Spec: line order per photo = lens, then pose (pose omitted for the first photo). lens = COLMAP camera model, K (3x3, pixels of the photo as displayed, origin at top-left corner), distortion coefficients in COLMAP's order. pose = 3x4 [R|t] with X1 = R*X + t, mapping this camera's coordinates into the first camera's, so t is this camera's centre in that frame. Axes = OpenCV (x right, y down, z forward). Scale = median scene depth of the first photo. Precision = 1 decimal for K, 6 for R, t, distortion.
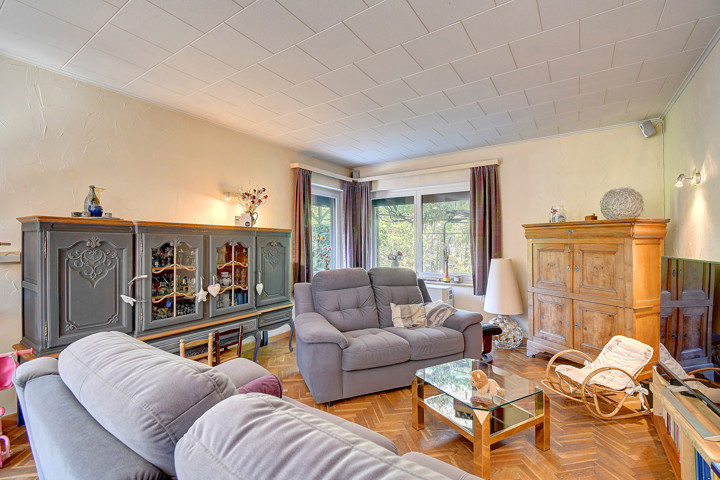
lens RADIAL K [[320.1, 0, 358.4], [0, 320.1, 245.0], [0, 0, 1]] dist [0.002979, -0.005392]
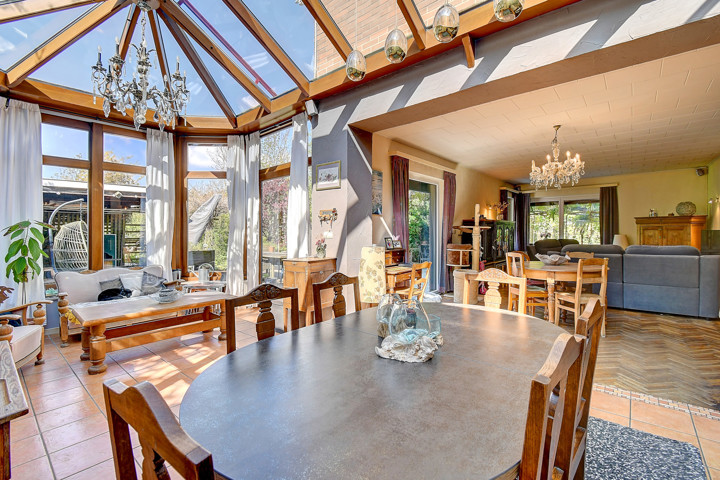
lens RADIAL K [[320.1, 0, 366.3], [0, 320.1, 237.2], [0, 0, 1]] dist [0.002979, -0.005392]
pose [[0.994069, -0.010161, -0.108273, -1.009479], [0.011568, 0.999857, 0.012371, 0.018939], [0.108131, -0.013550, 0.994044, -1.274512]]
